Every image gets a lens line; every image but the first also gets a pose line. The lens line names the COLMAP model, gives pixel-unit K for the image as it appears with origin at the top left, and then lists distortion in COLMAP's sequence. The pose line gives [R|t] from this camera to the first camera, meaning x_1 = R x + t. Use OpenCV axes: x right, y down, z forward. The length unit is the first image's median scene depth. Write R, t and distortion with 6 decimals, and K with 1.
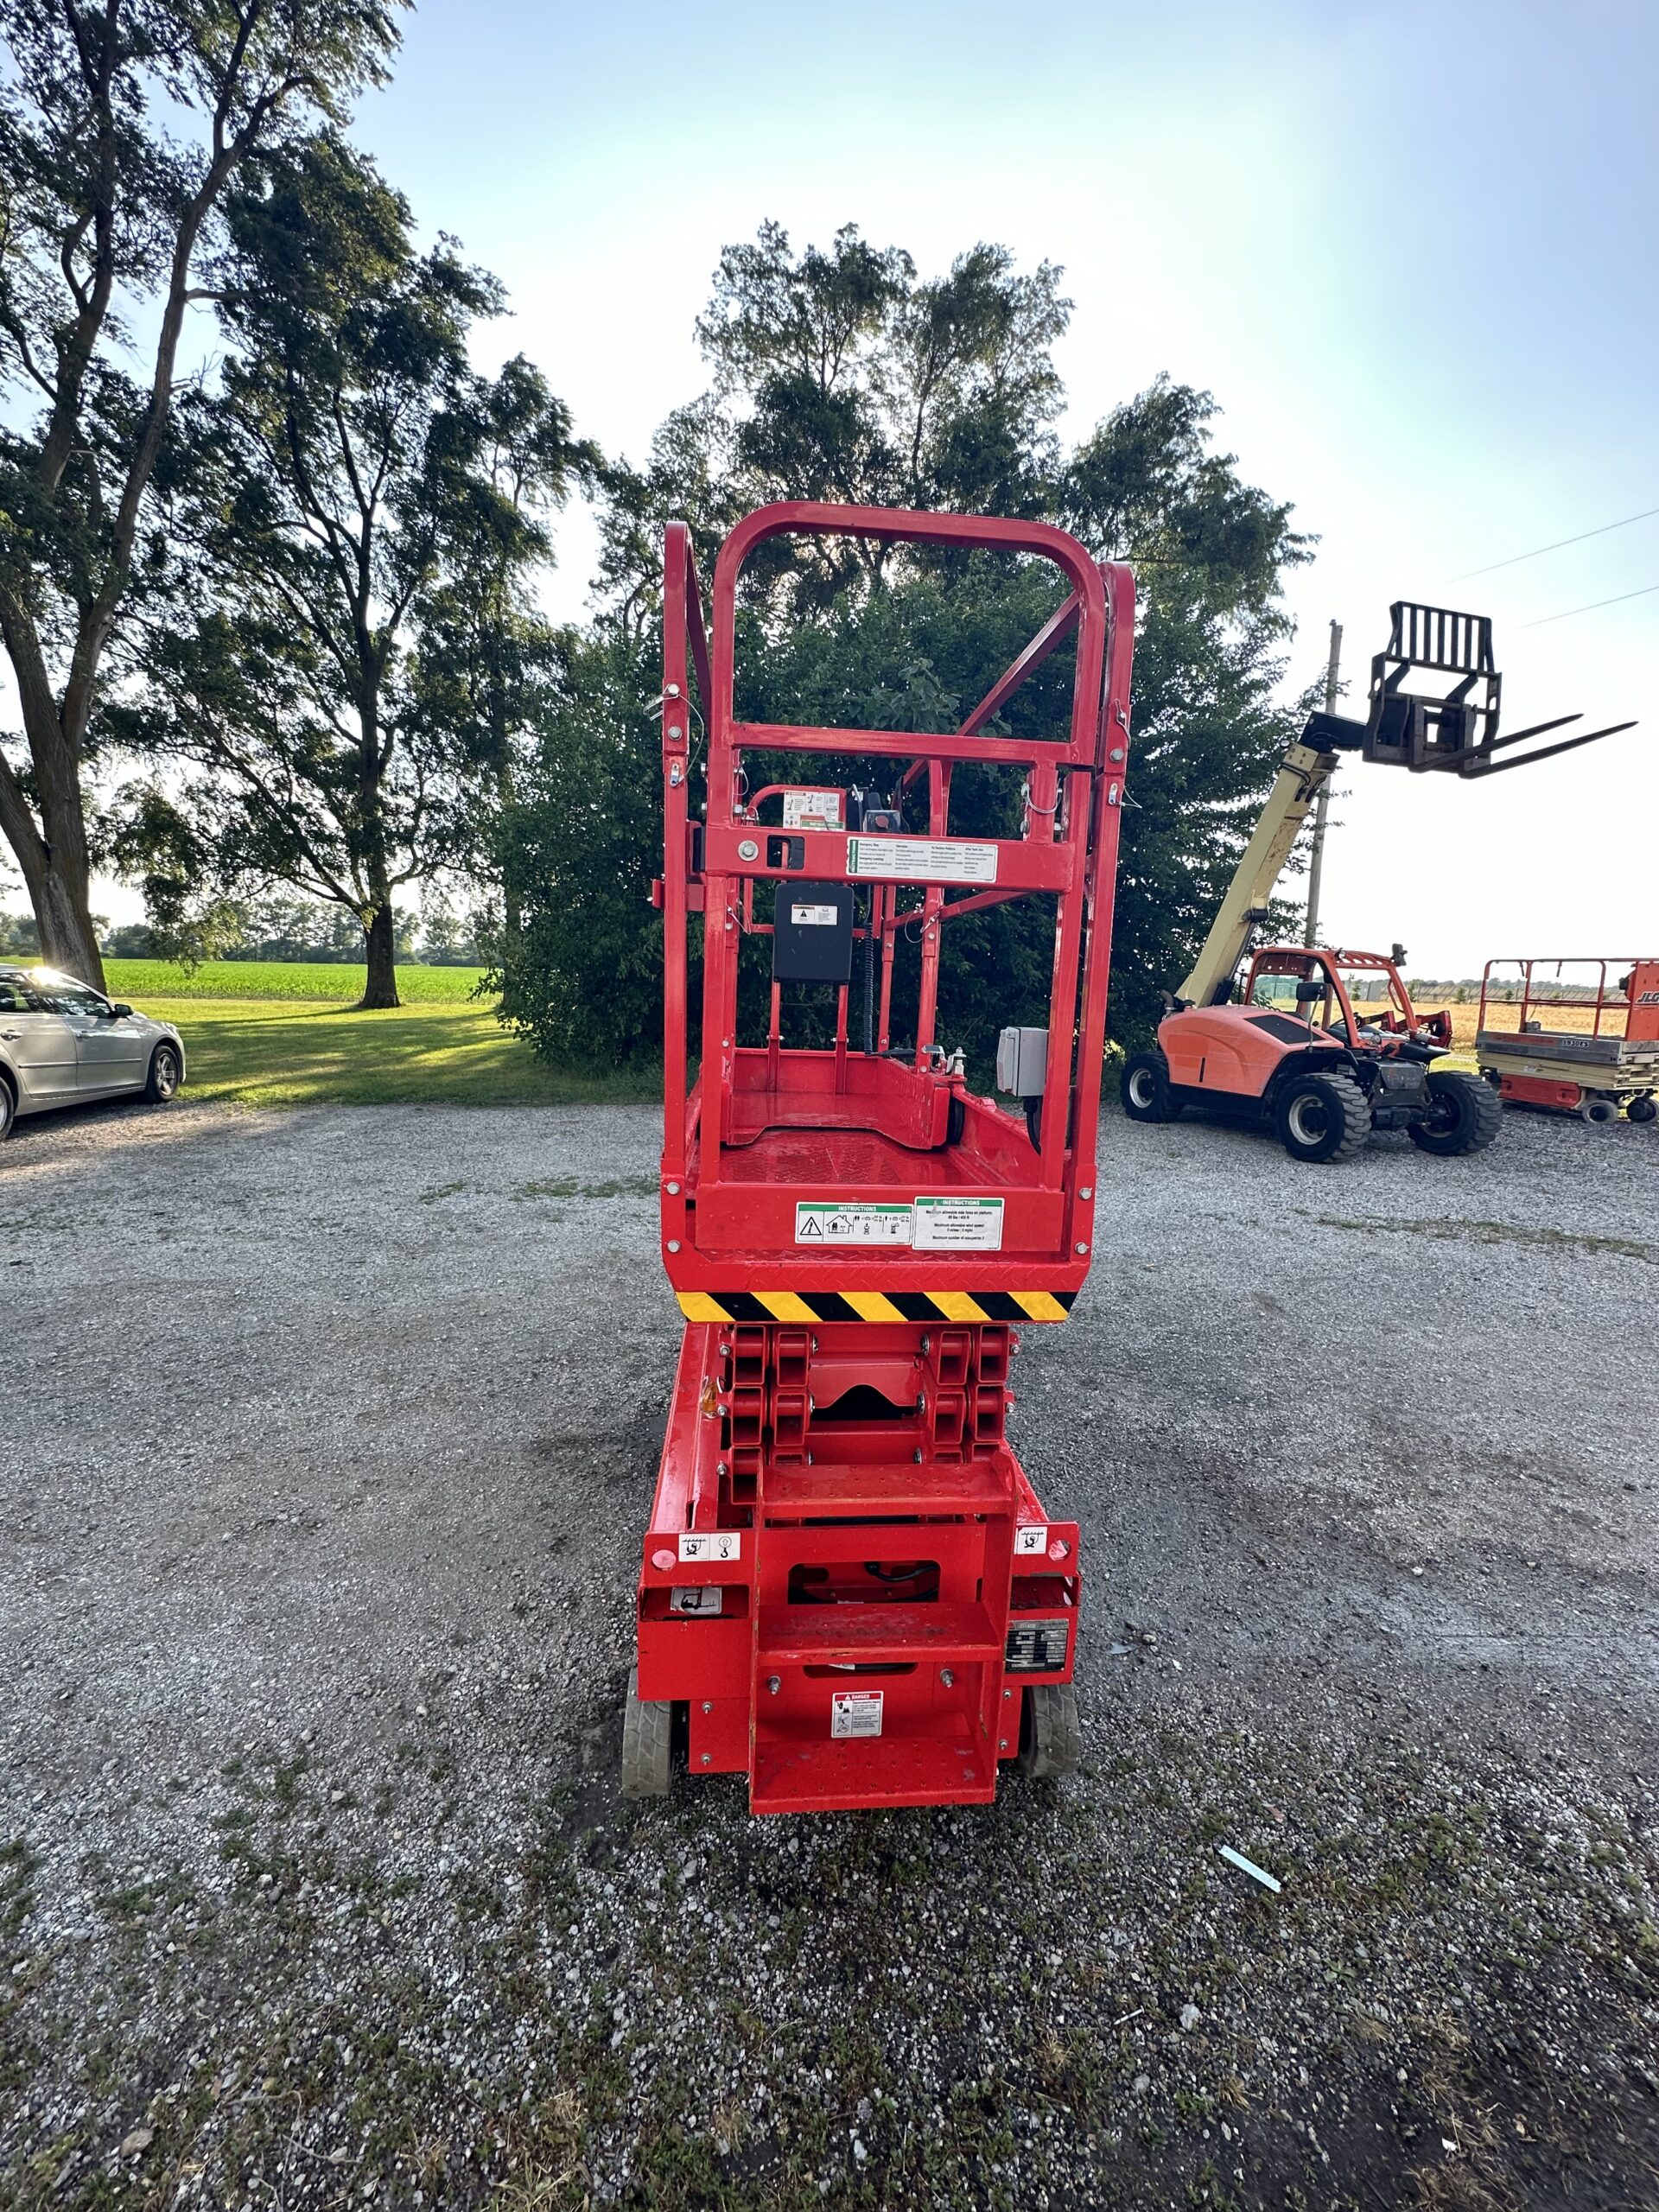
lens RADIAL K [[879.3, 0, 828.1], [0, 879.3, 1104.6], [0, 0, 1]] dist [-0.003272, 0.000496]
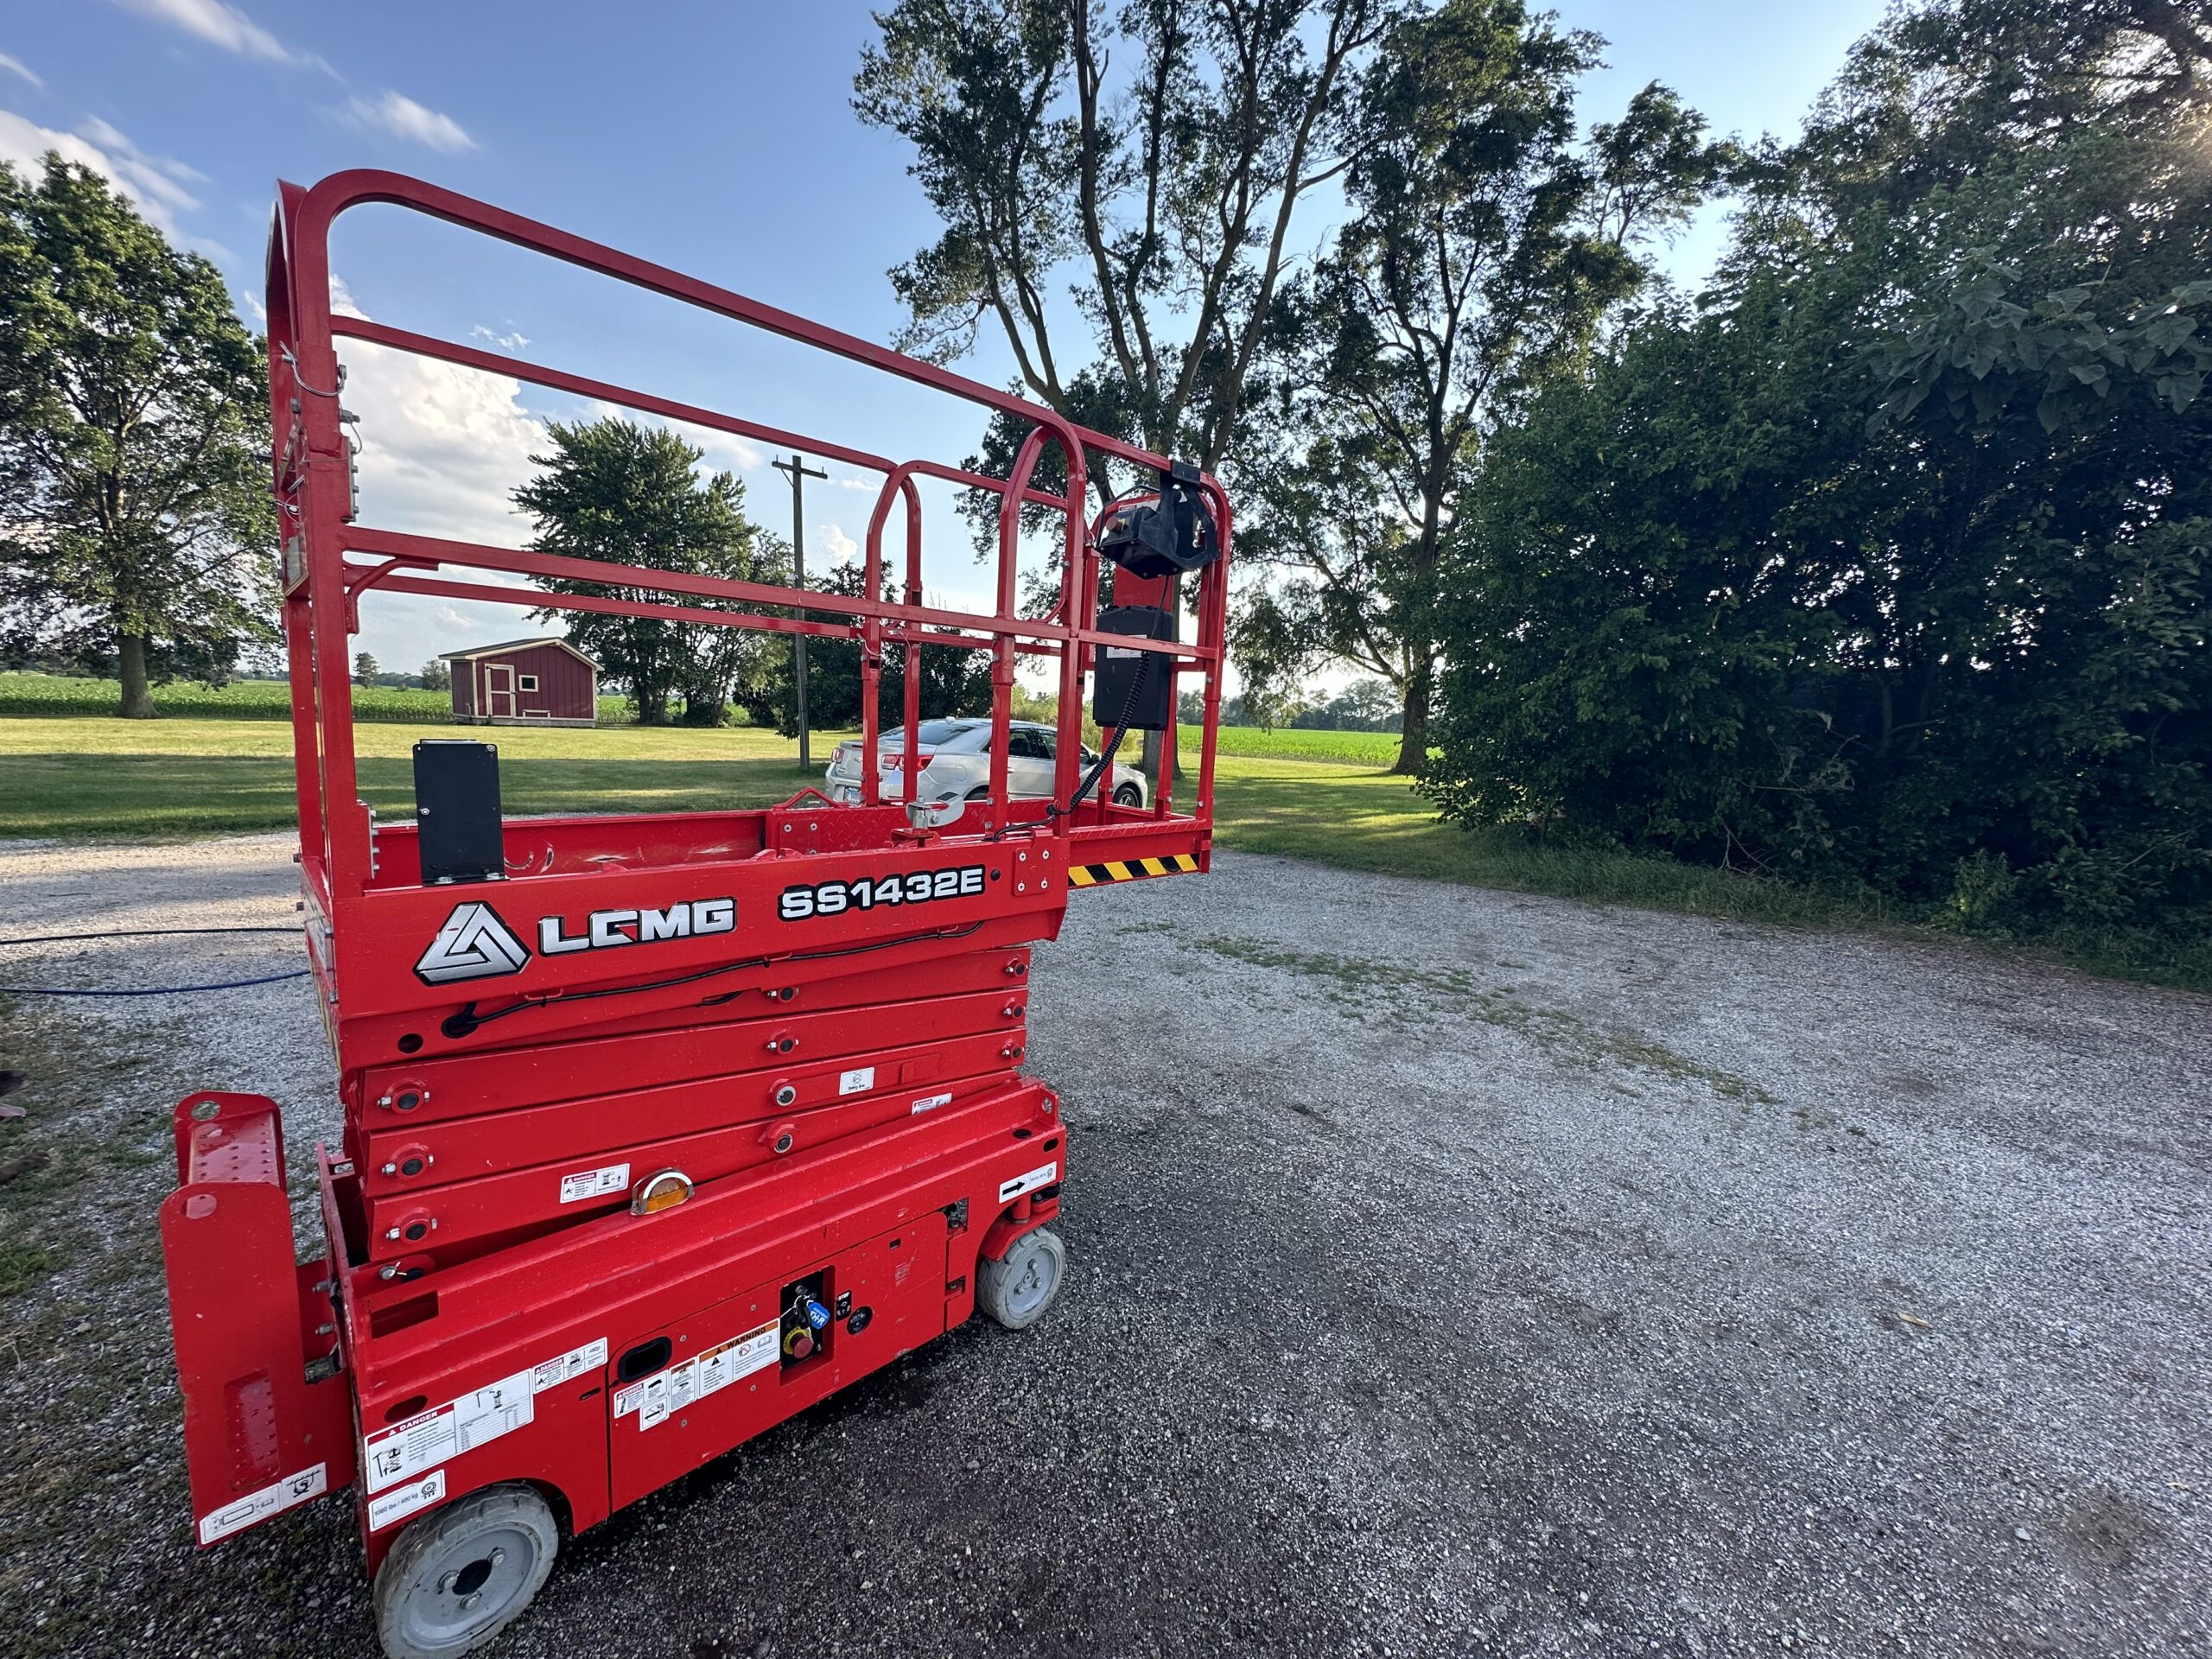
lens RADIAL K [[879.3, 0, 1104.7], [0, 879.3, 829.7], [0, 0, 1]] dist [-0.003272, 0.000496]
pose [[0.638290, 0.098283, -0.763496, 0.086426], [-0.139303, 0.990189, 0.011007, -0.006526], [0.757087, 0.099332, 0.645718, 0.062894]]
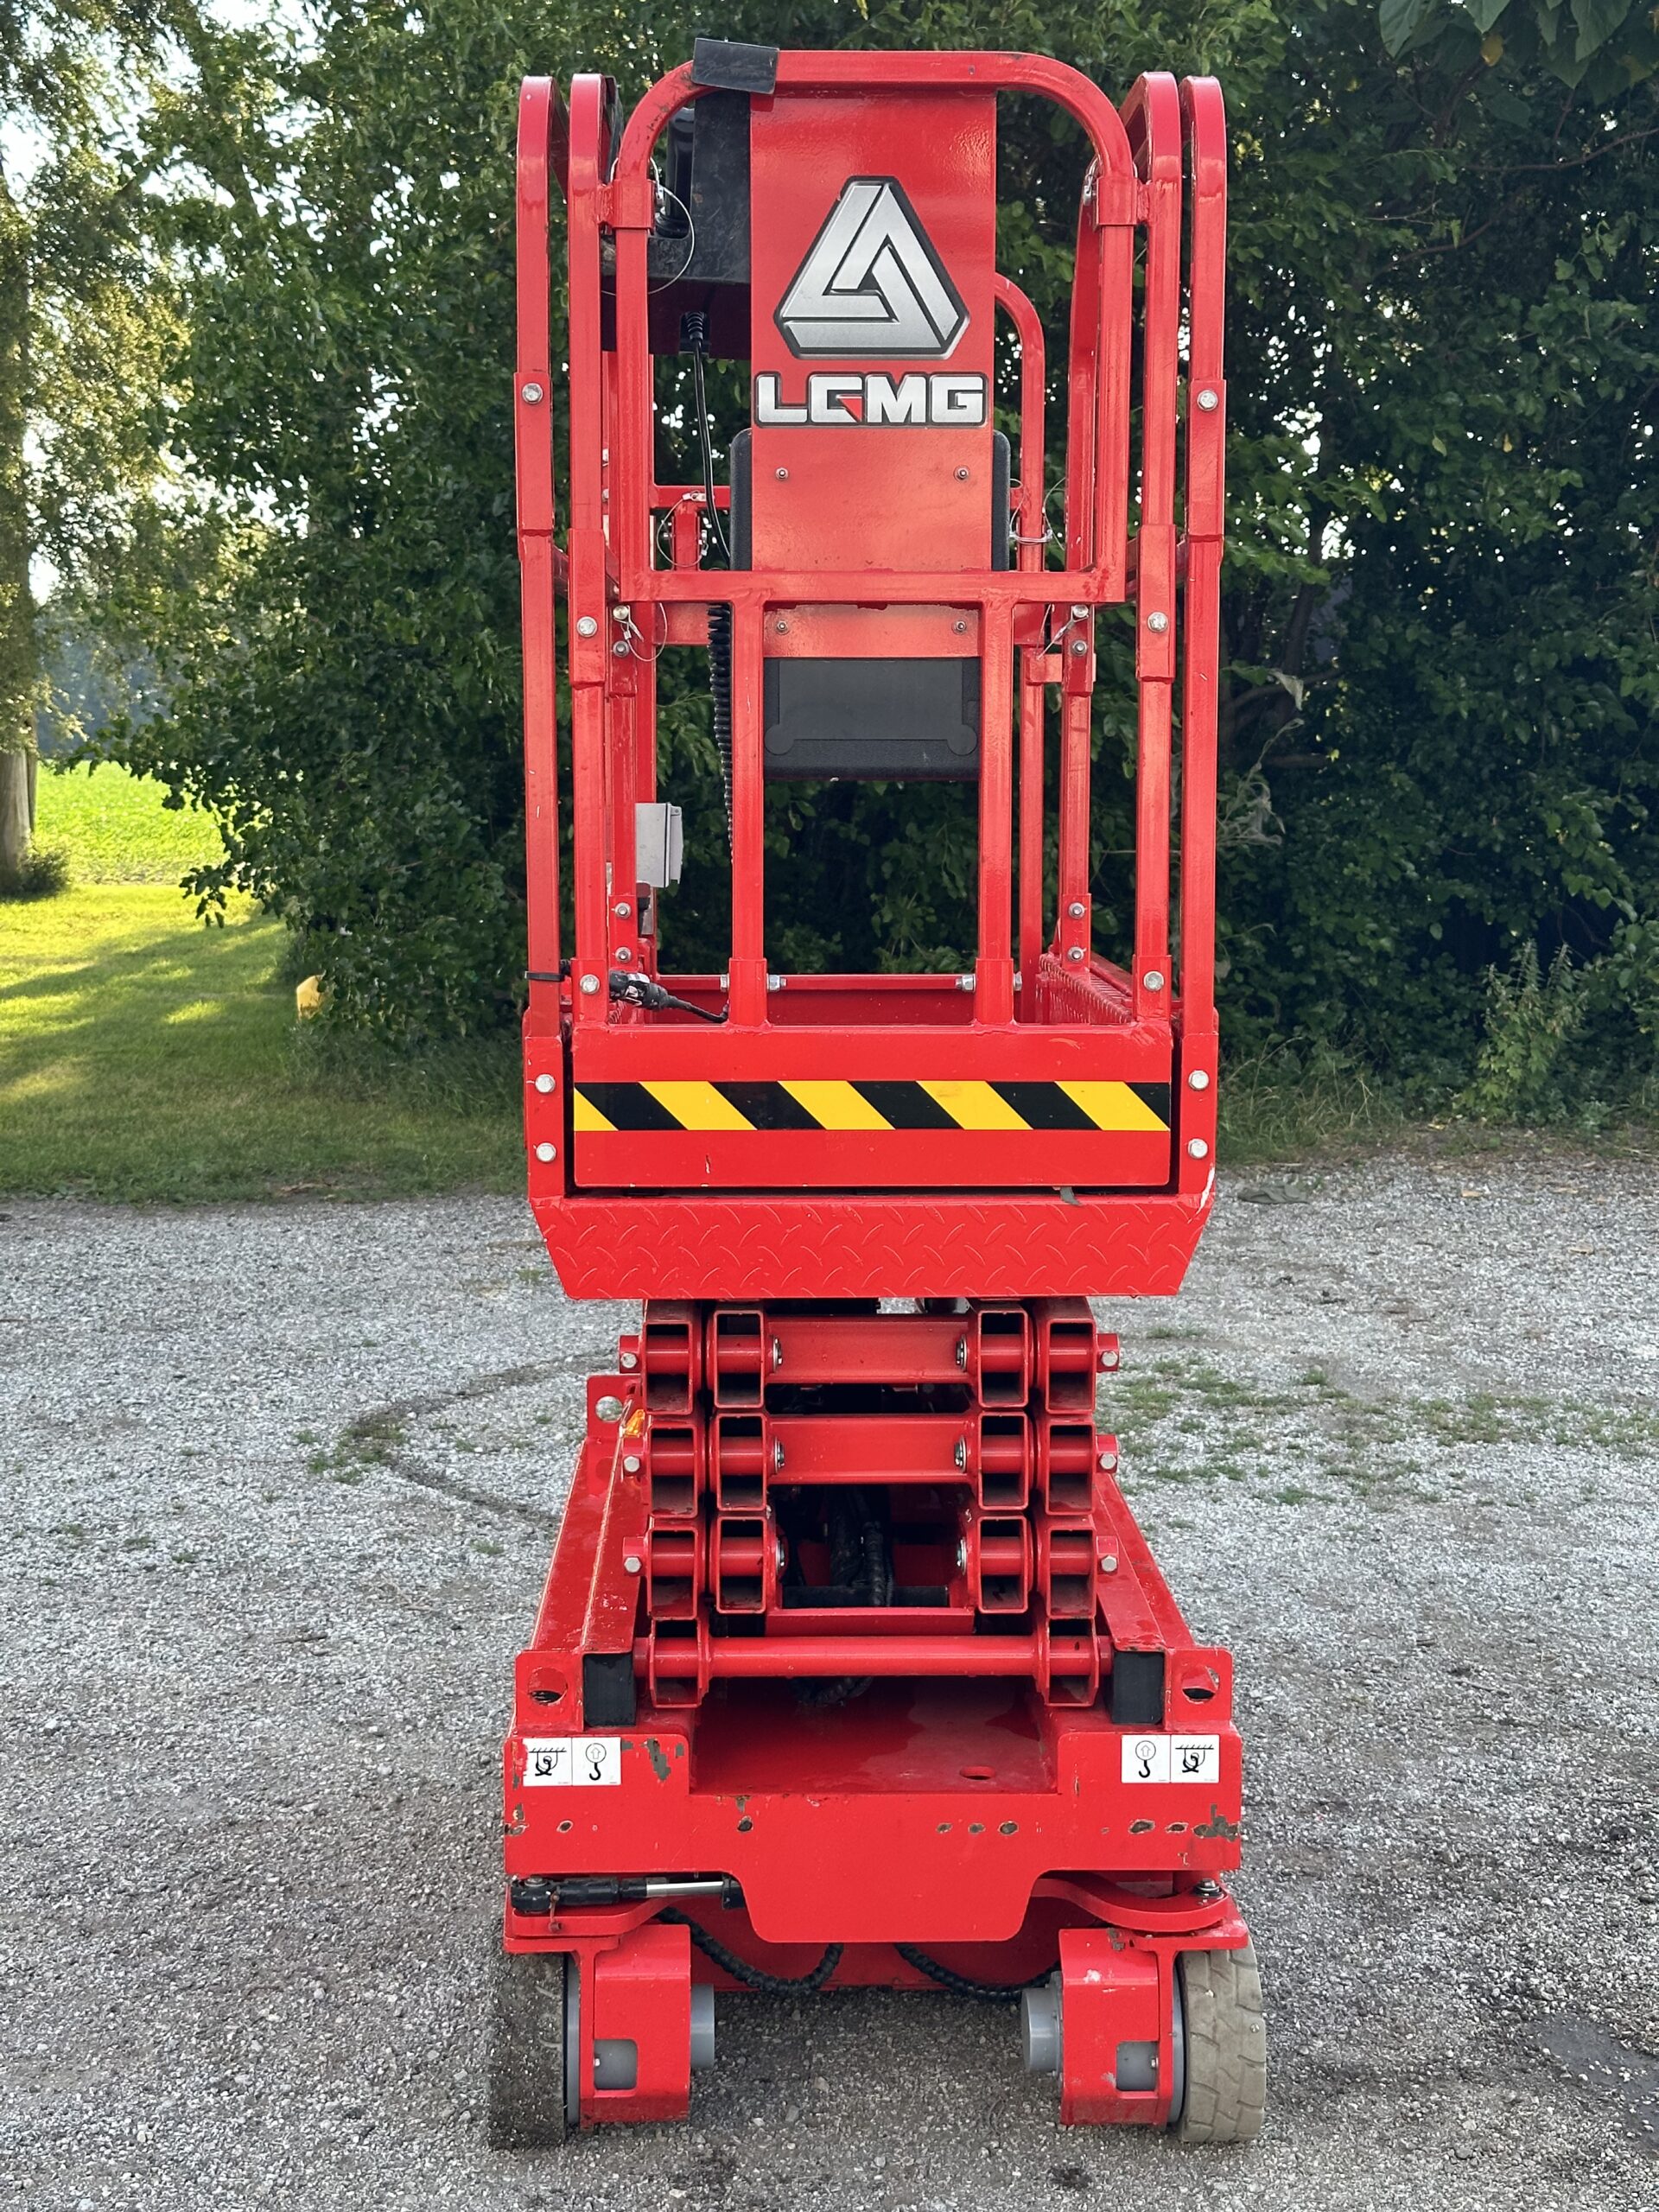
lens RADIAL K [[3049.4, 0, 823.6], [0, 3049.4, 1103.2], [0, 0, 1]] dist [0.111889, -0.046231]
pose [[0.998795, -0.021303, -0.044223, -0.053626], [0.019794, 0.999216, -0.034293, 0.003467], [0.044919, 0.033376, 0.998433, -0.032533]]
